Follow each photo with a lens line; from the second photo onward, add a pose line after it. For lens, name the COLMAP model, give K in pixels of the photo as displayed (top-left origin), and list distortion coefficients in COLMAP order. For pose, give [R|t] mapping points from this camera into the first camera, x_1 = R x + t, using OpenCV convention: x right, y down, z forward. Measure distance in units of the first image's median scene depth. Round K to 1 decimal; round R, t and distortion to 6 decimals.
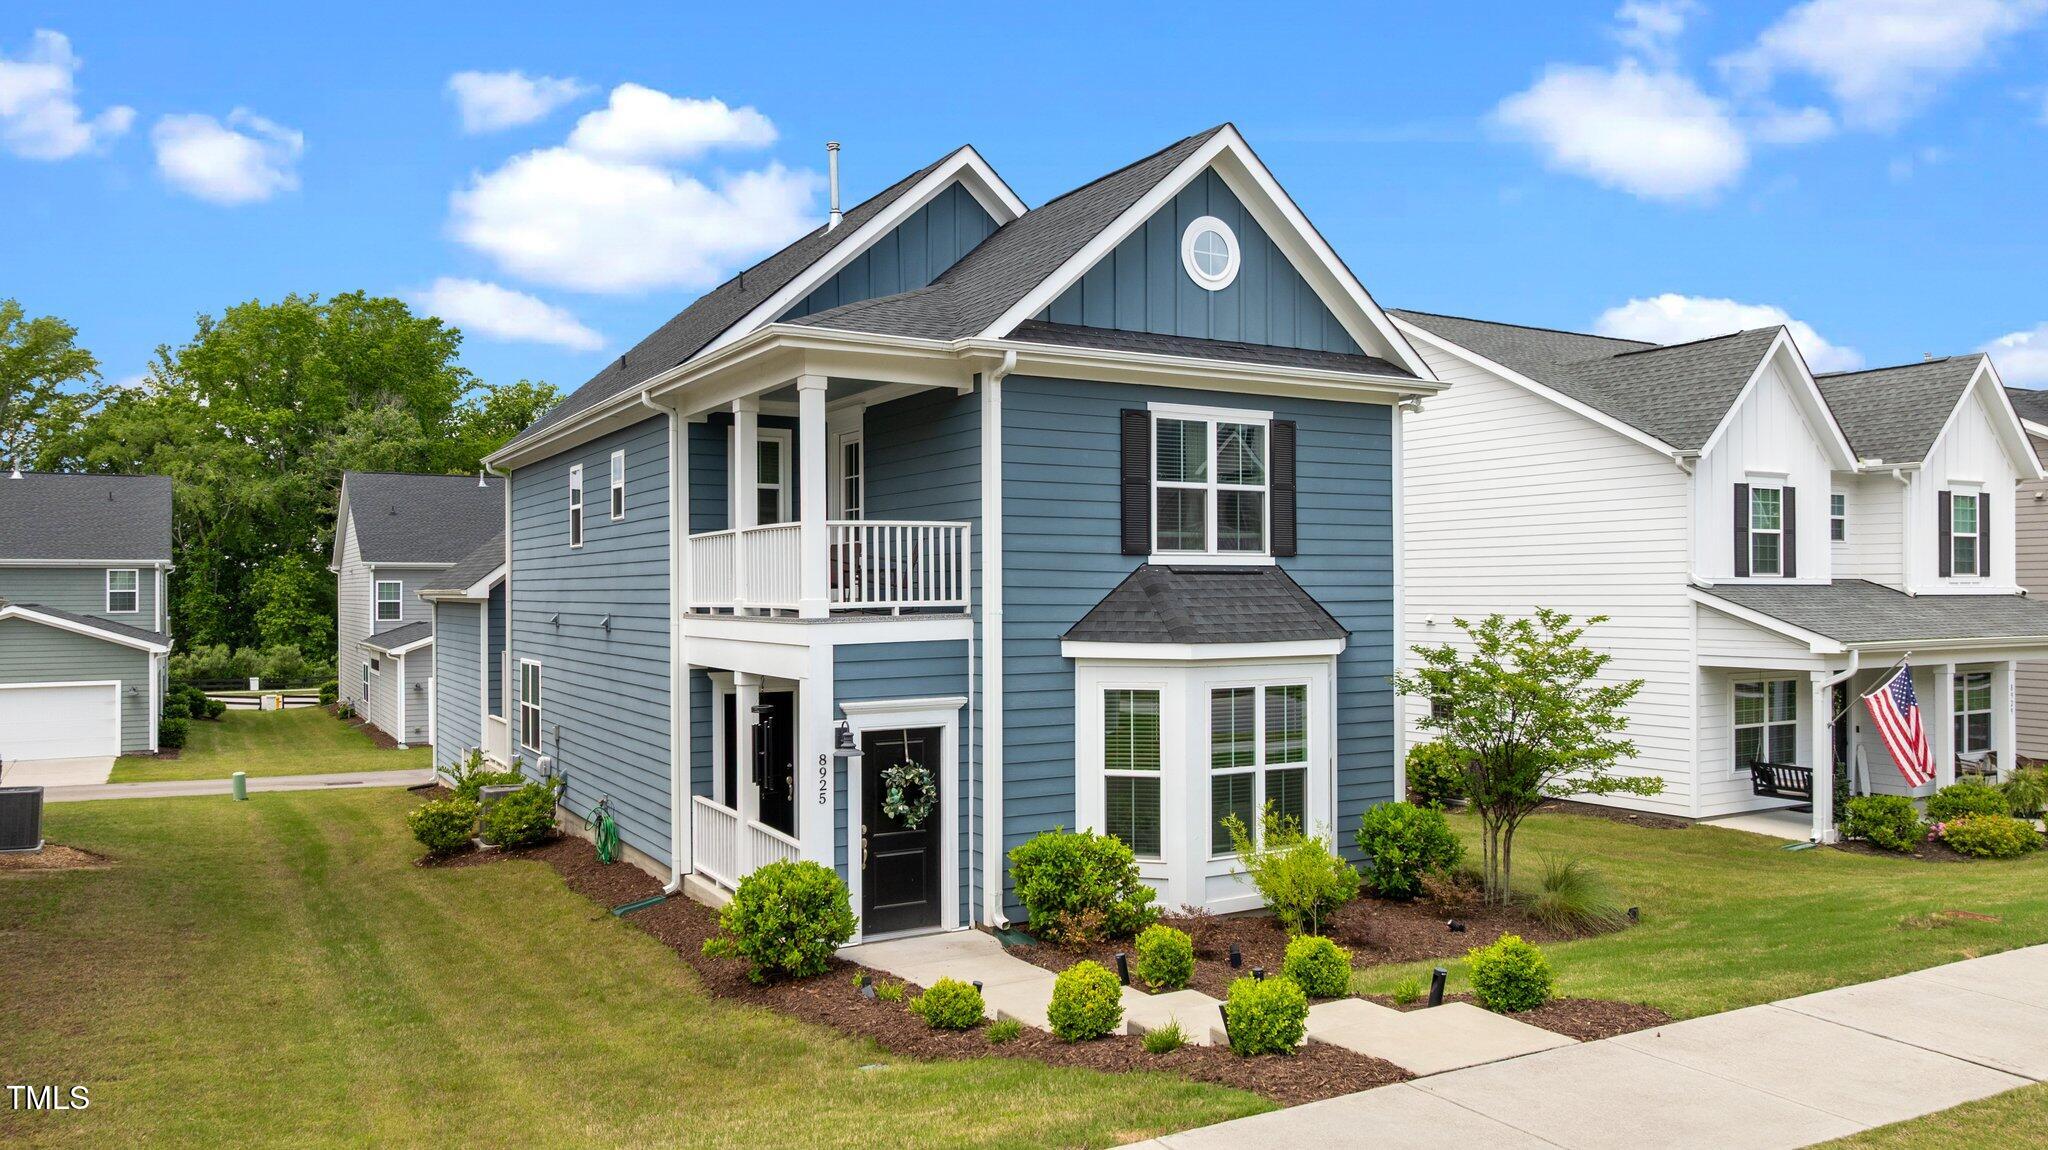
lens RADIAL K [[1429.8, 0, 1020.5], [0, 1429.8, 586.9], [0, 0, 1]] dist [-0.009555, 0.003555]
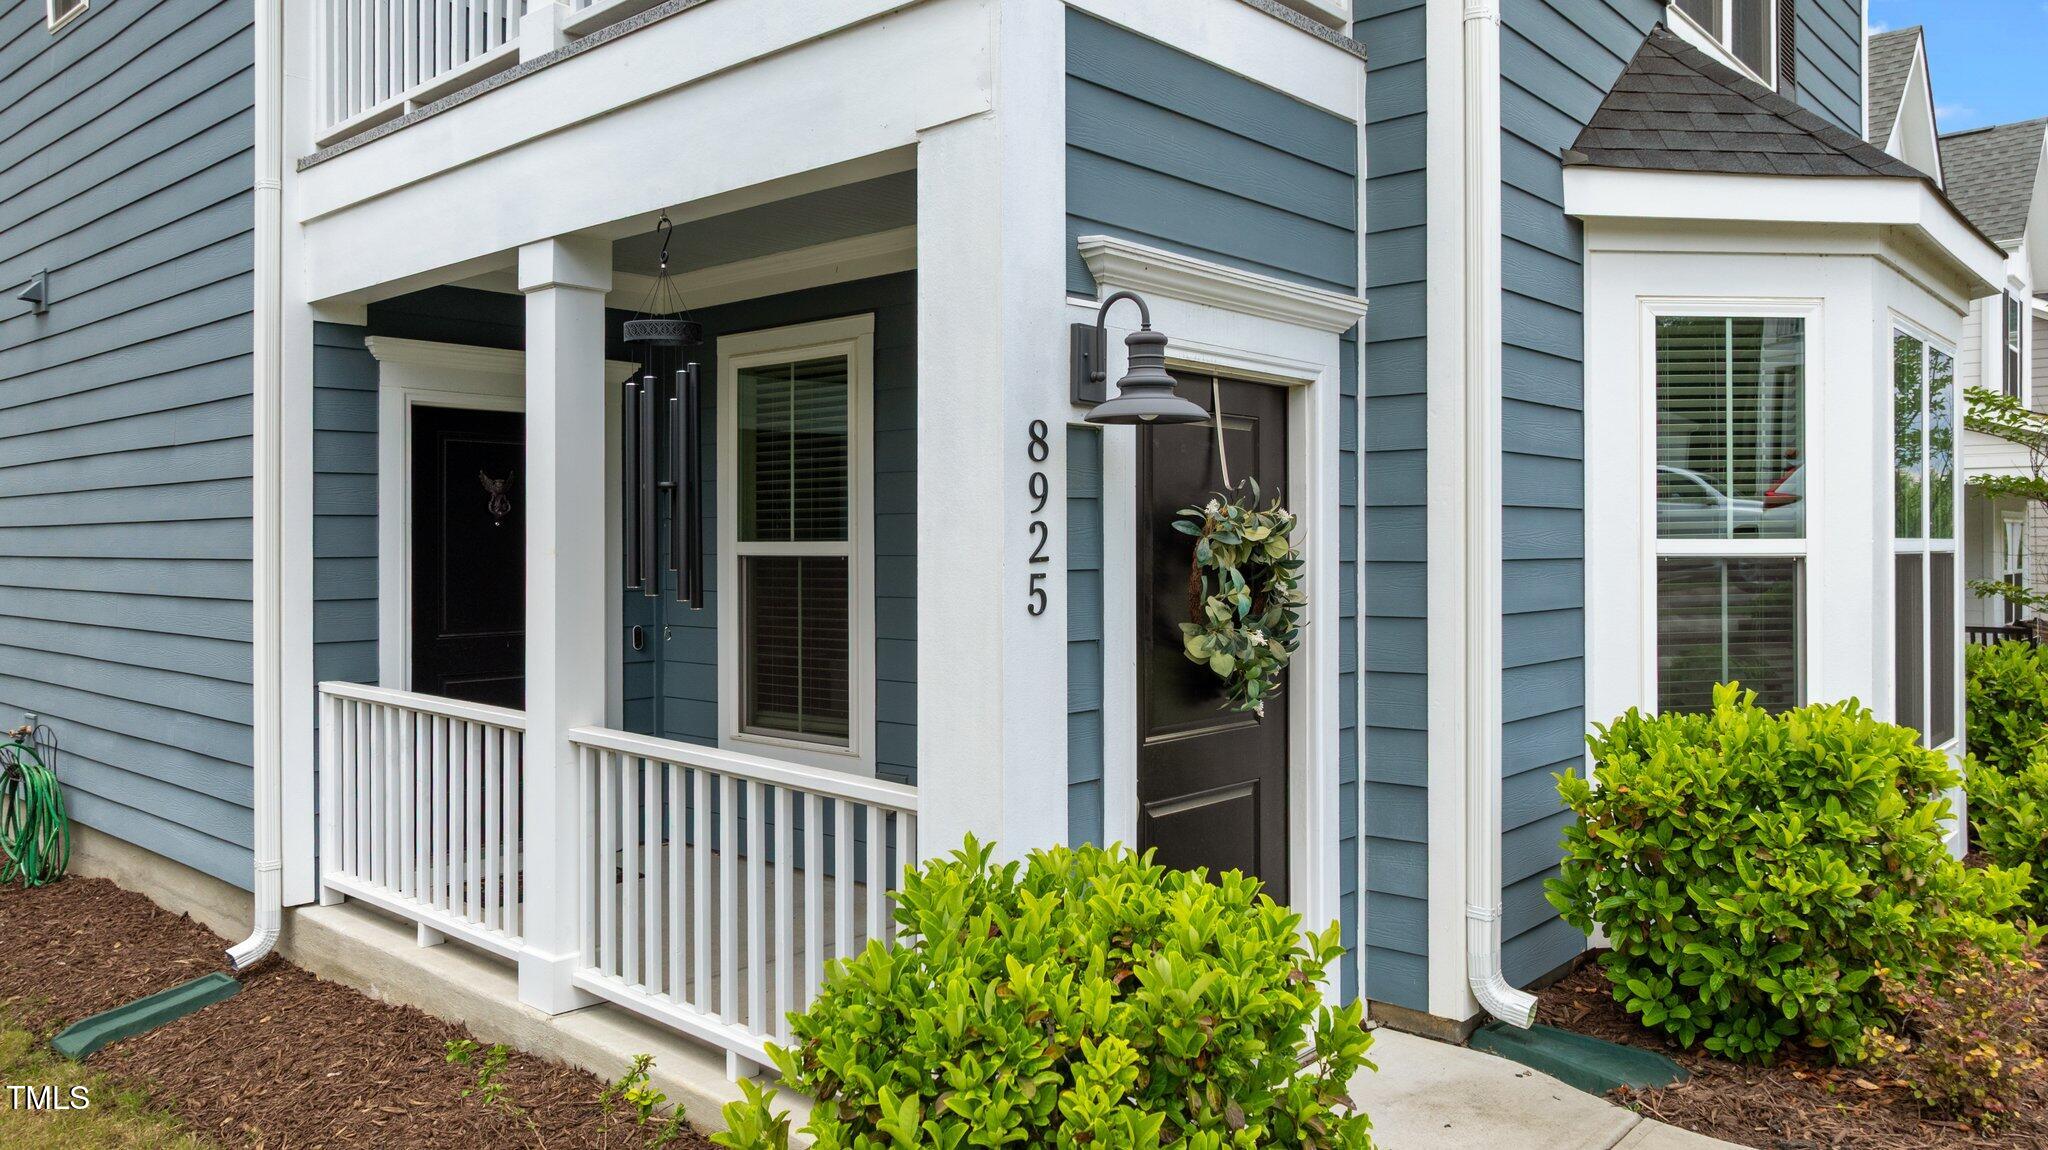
lens RADIAL K [[1450.2, 0, 1022.2], [0, 1450.2, 542.6], [0, 0, 1]] dist [-0.014110, 0.002014]
pose [[0.948646, 0.002272, 0.316330, -0.202174], [-0.003075, 0.999993, 0.002037, 0.125806], [-0.316323, -0.002905, 0.948647, 0.691105]]
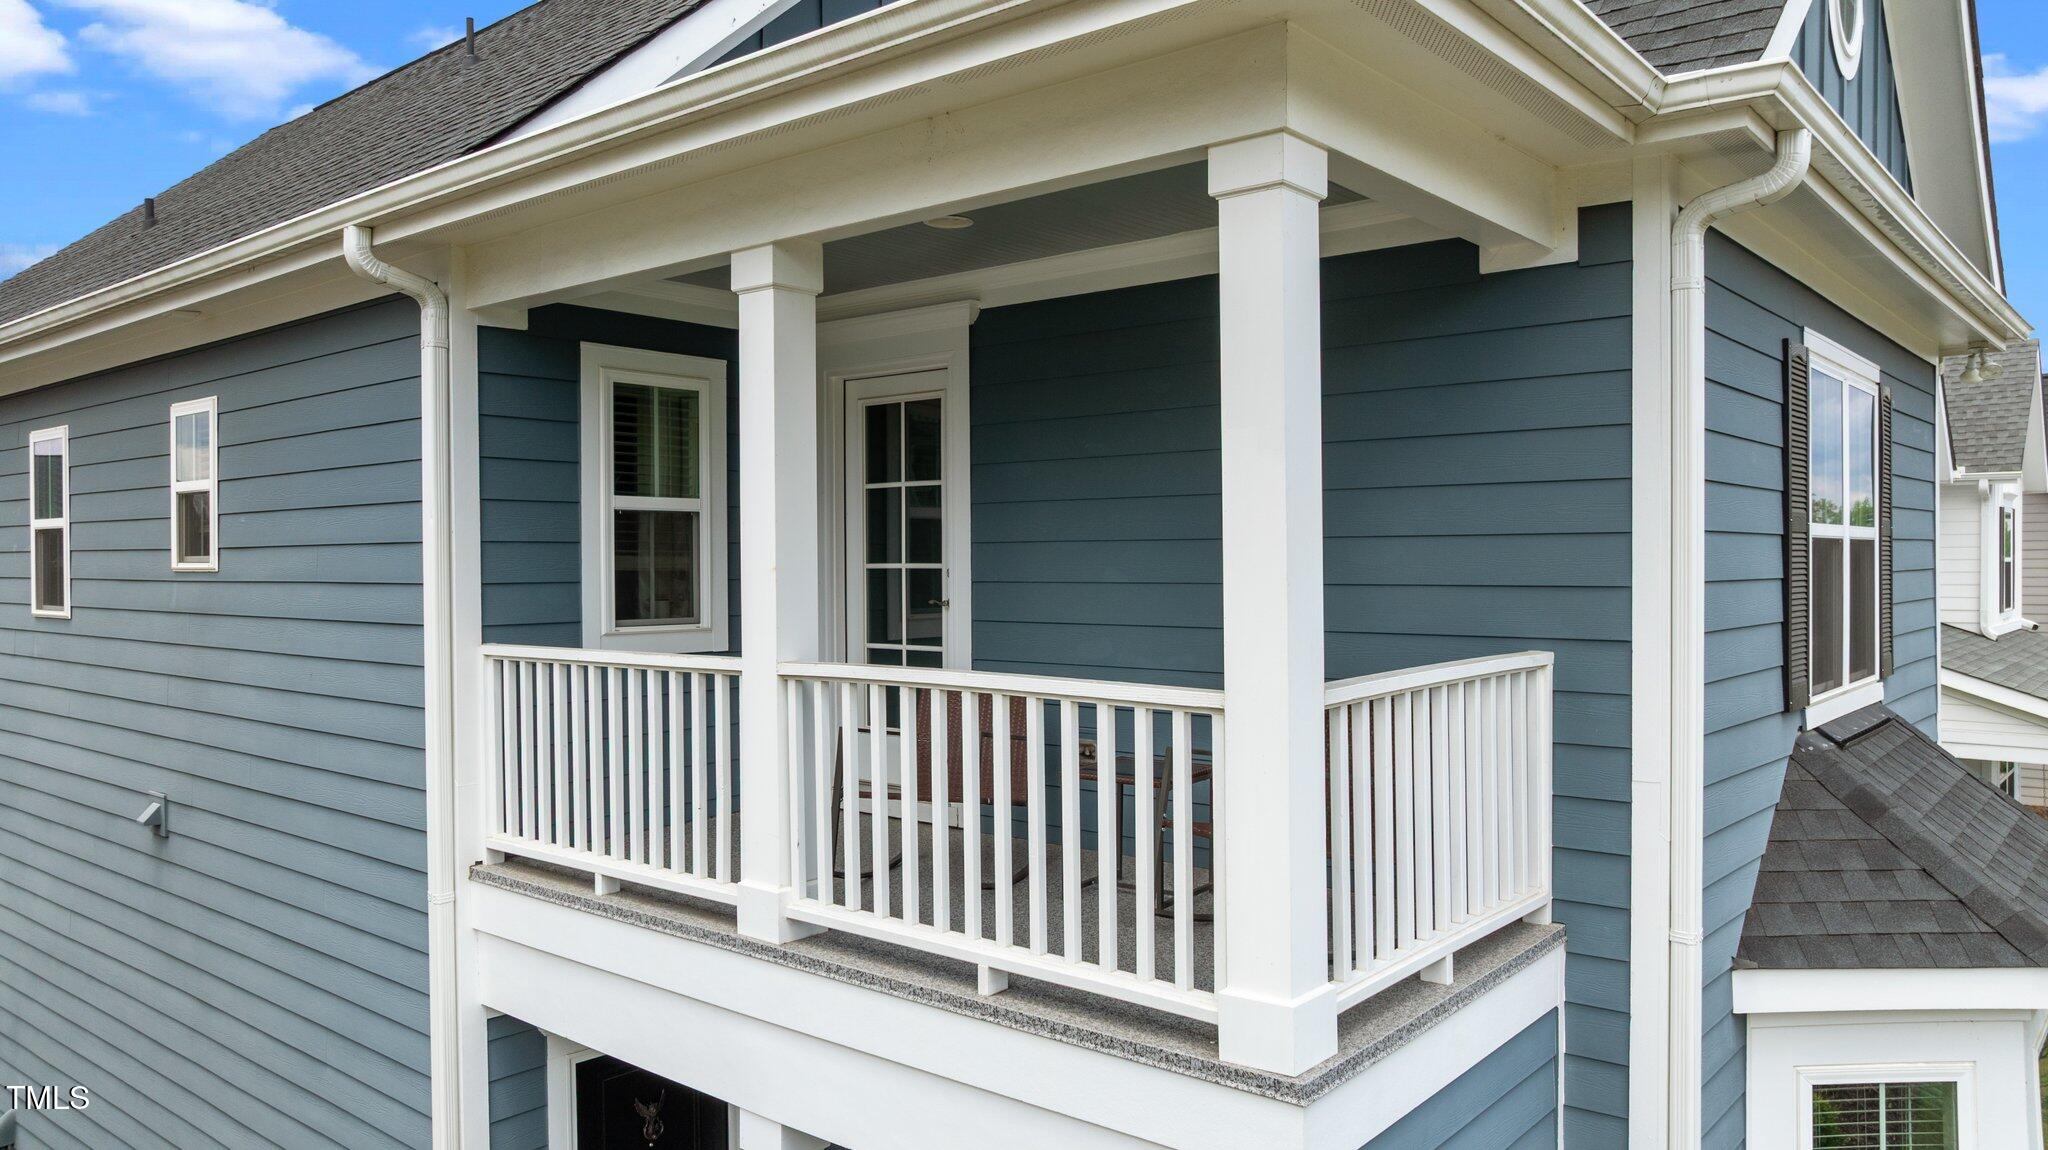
lens RADIAL K [[1453.2, 0, 1016.5], [0, 1453.2, 572.0], [0, 0, 1]] dist [-0.016183, 0.003539]
pose [[0.943785, -0.004079, 0.330535, -0.256346], [0.001099, 0.999957, 0.009202, -0.064791], [-0.330558, -0.008322, 0.943749, 0.699203]]
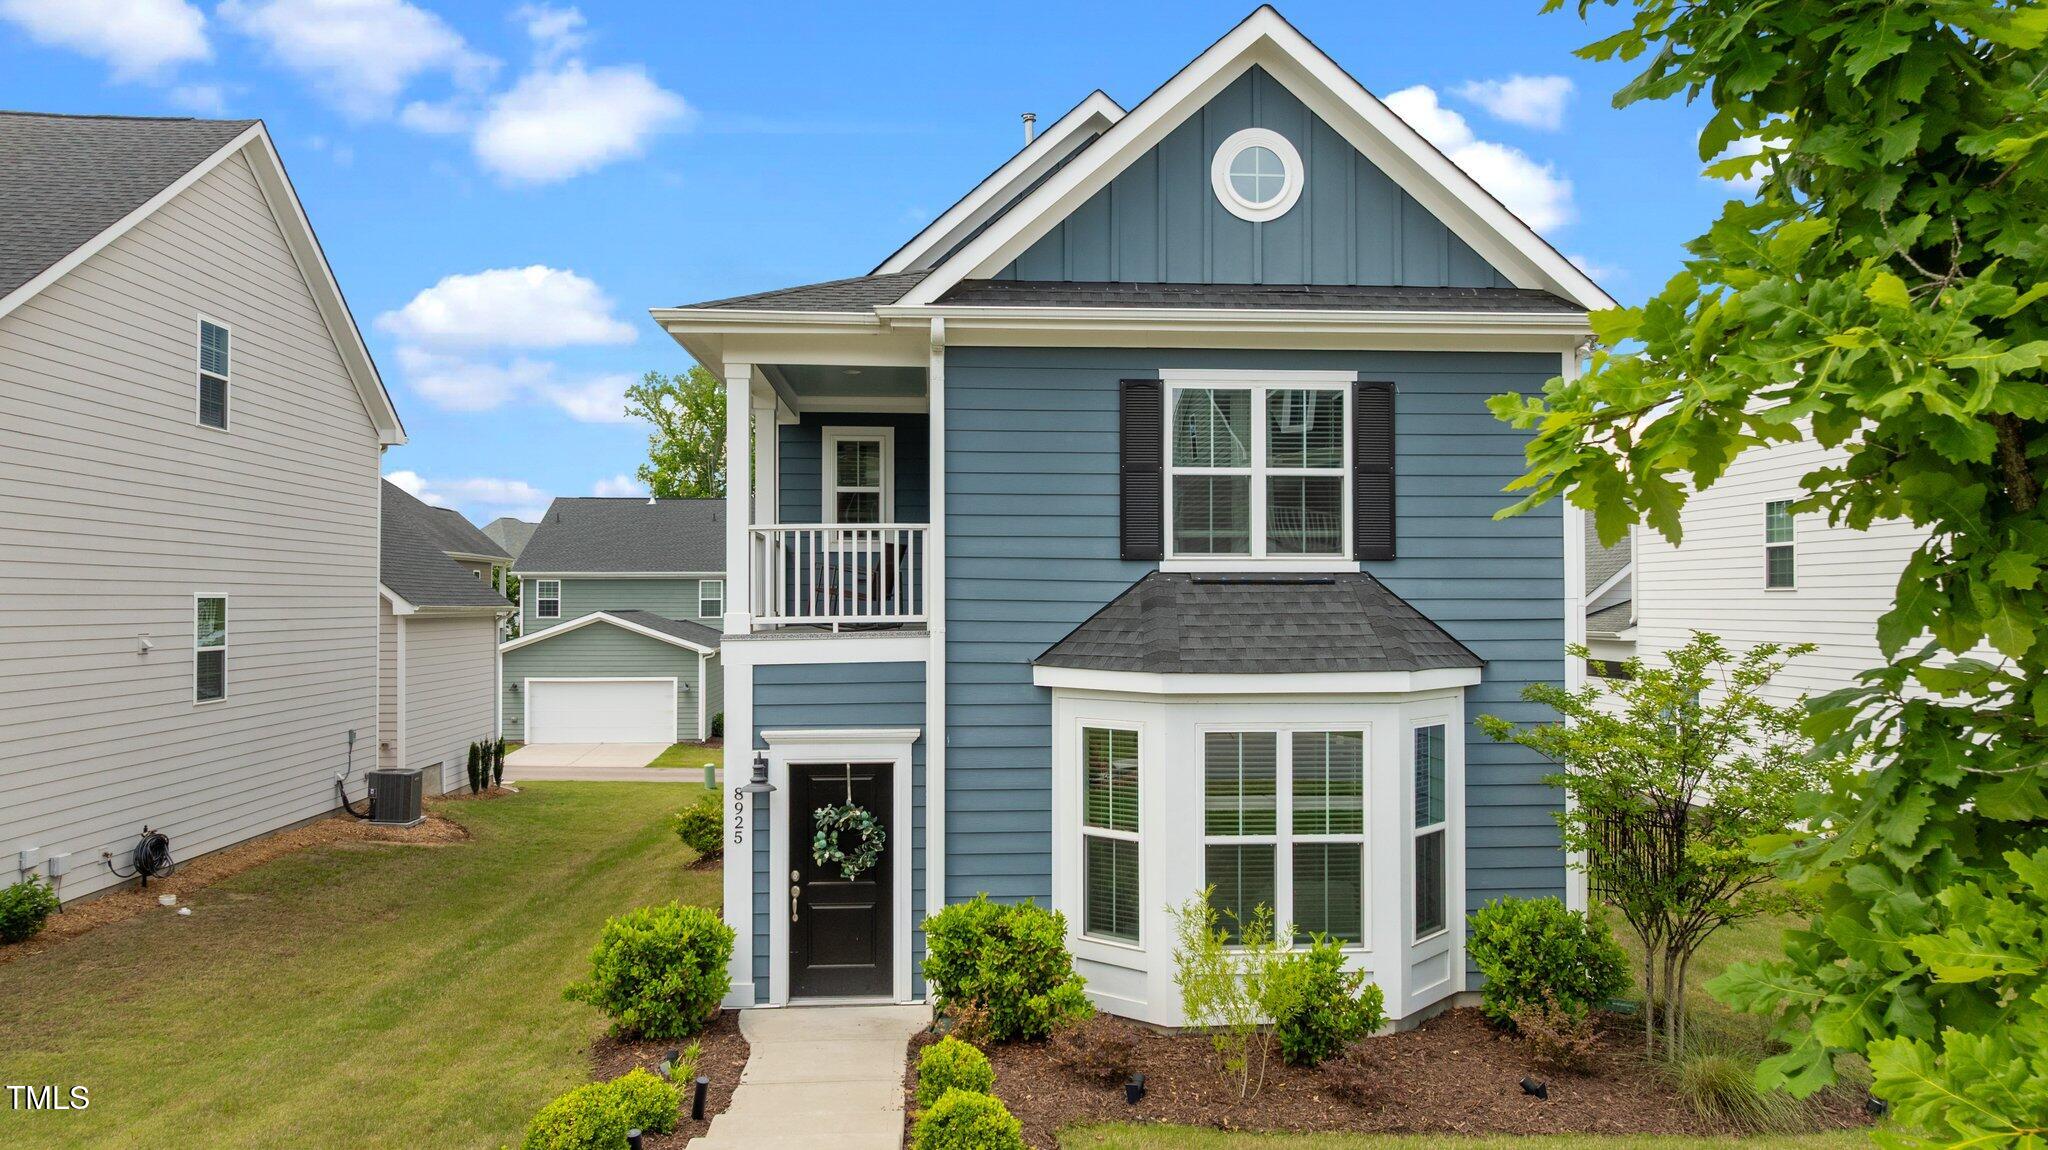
lens RADIAL K [[1429.8, 0, 1036.1], [0, 1429.8, 576.4], [0, 0, 1]] dist [-0.009555, 0.003555]
pose [[0.899406, -0.003874, -0.437097, 0.379920], [-0.002040, 0.999913, -0.013061, -0.002860], [0.437109, 0.012639, 0.899320, 0.255424]]
